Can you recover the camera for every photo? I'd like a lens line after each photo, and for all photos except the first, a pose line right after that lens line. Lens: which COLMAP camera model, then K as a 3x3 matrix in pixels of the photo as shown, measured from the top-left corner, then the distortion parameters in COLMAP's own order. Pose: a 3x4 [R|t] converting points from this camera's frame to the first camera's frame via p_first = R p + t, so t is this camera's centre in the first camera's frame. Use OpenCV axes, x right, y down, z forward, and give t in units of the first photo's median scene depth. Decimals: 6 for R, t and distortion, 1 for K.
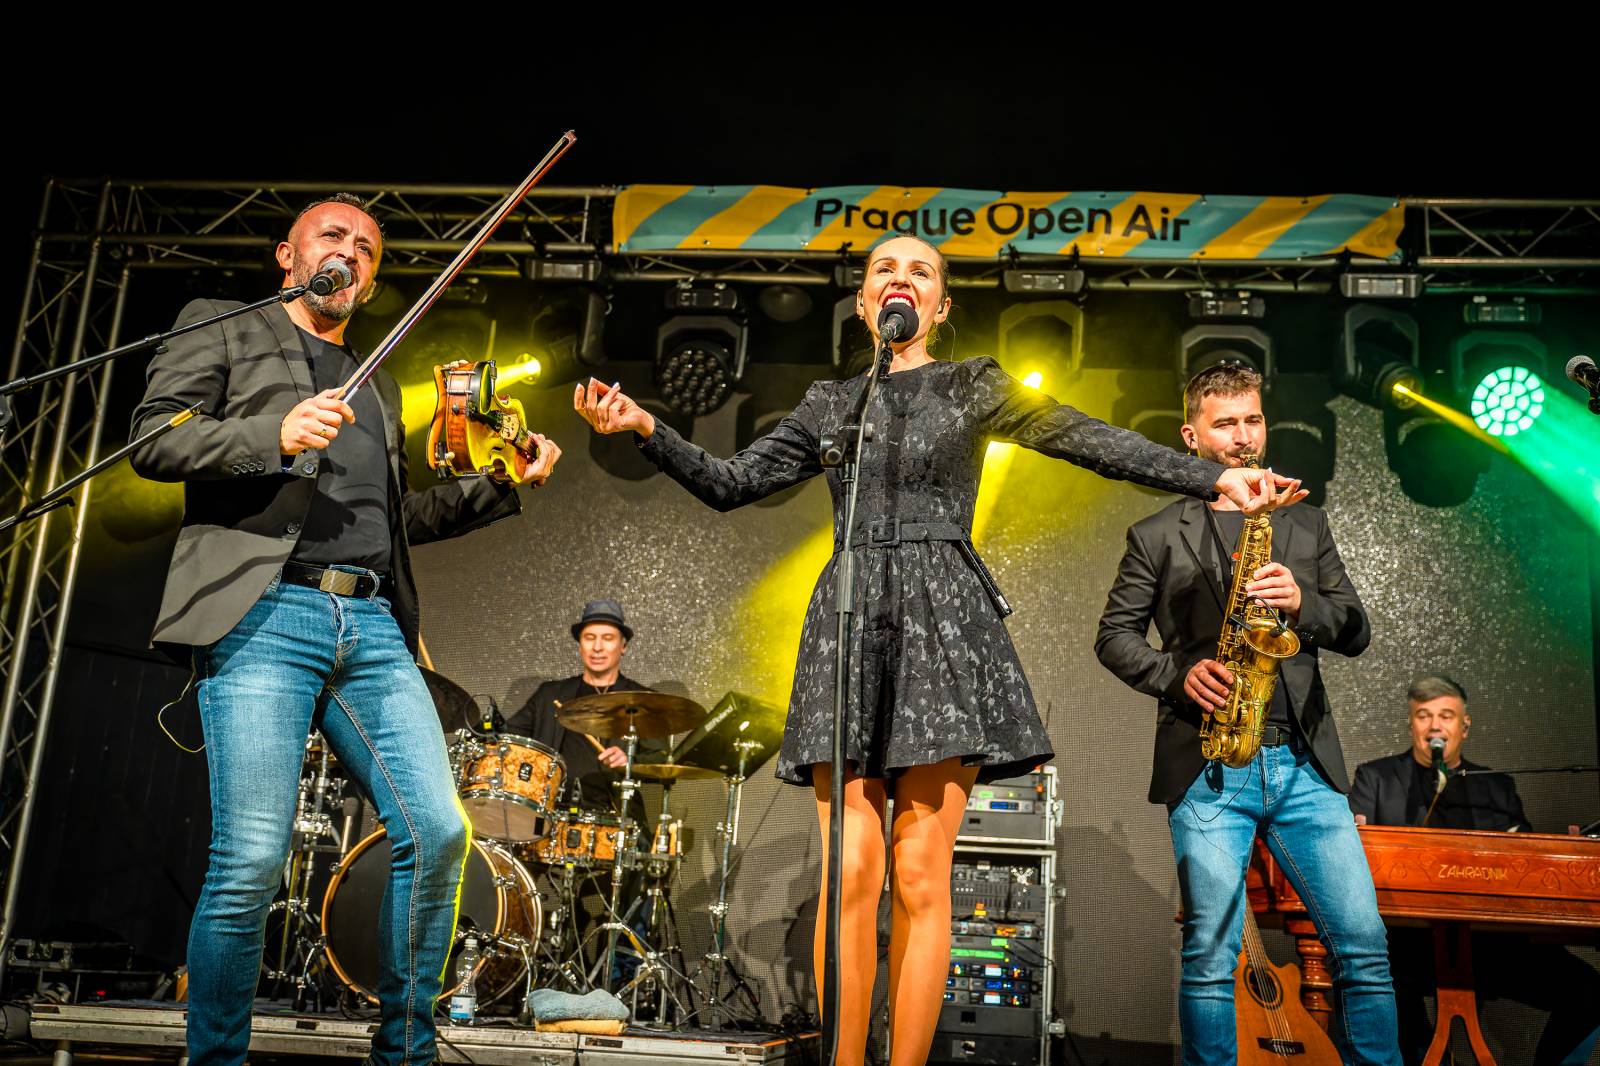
lens RADIAL K [[1640.6, 0, 879.8], [0, 1640.6, 547.4], [0, 0, 1]] dist [0.034027, -0.003744]
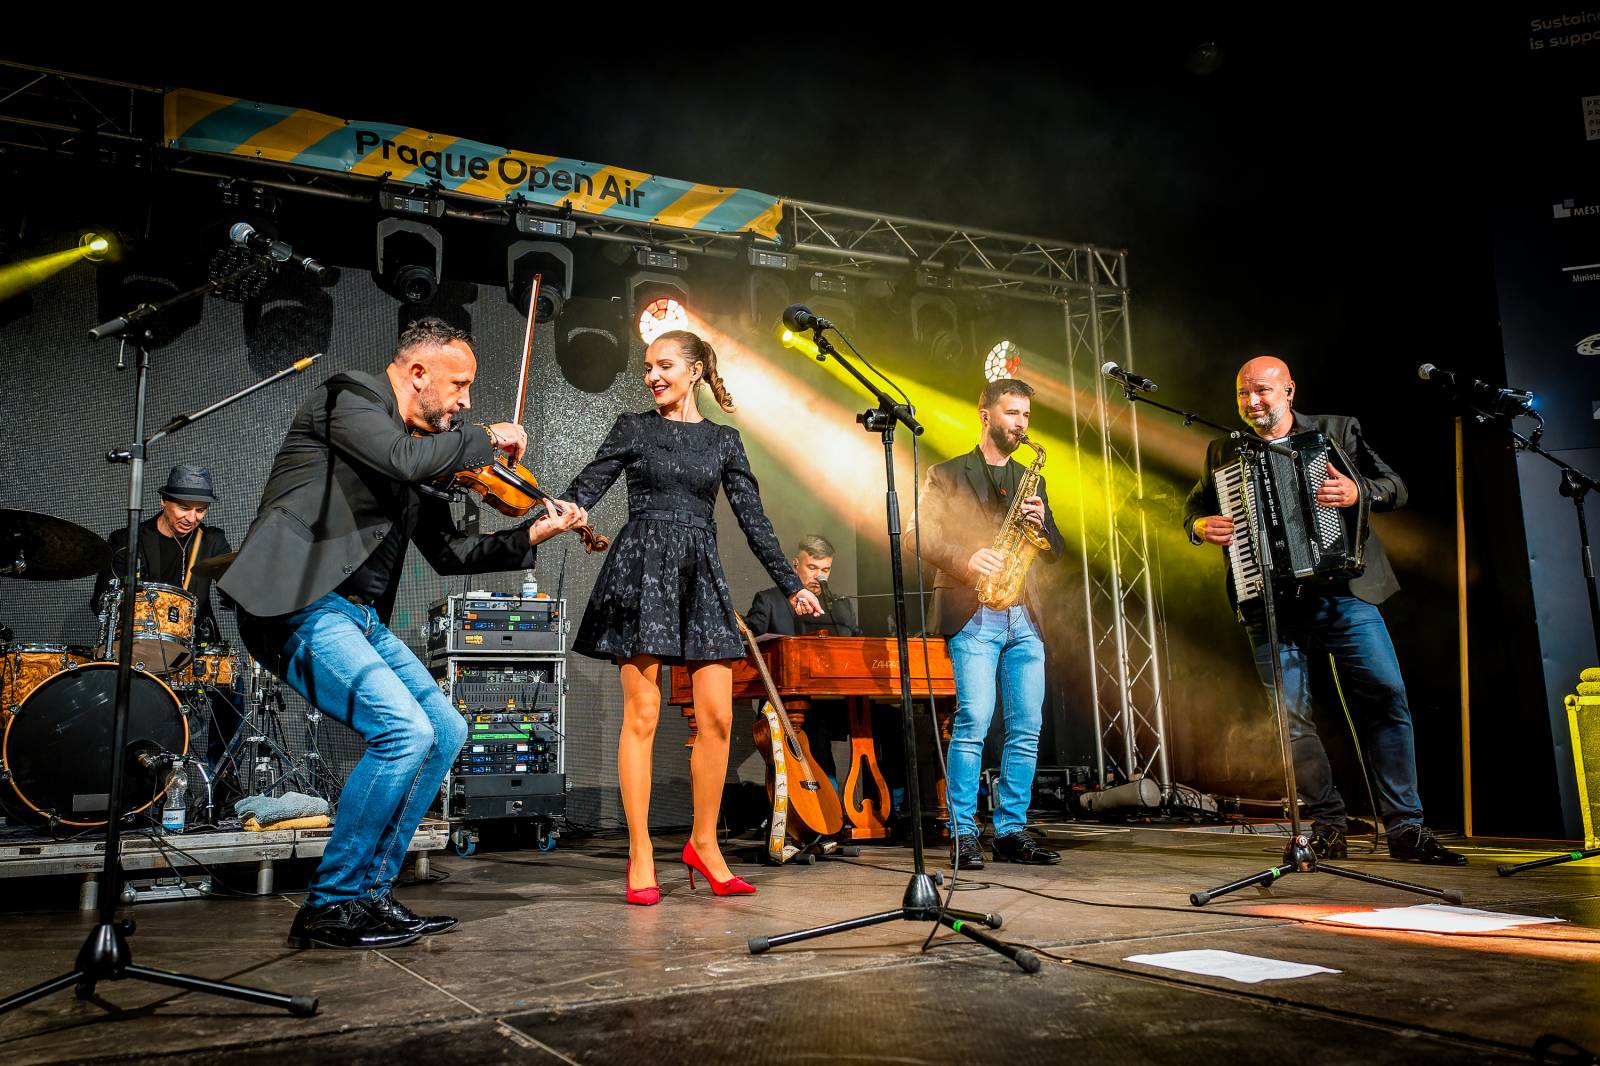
lens RADIAL K [[1256.8, 0, 733.3], [0, 1256.8, 522.0], [0, 0, 1]] dist [0.088247, -0.049383]
pose [[0.875691, 0.006228, 0.482831, -0.250993], [-0.052262, 0.995265, 0.081947, -0.018220], [-0.480035, -0.096994, 0.871871, 0.029699]]
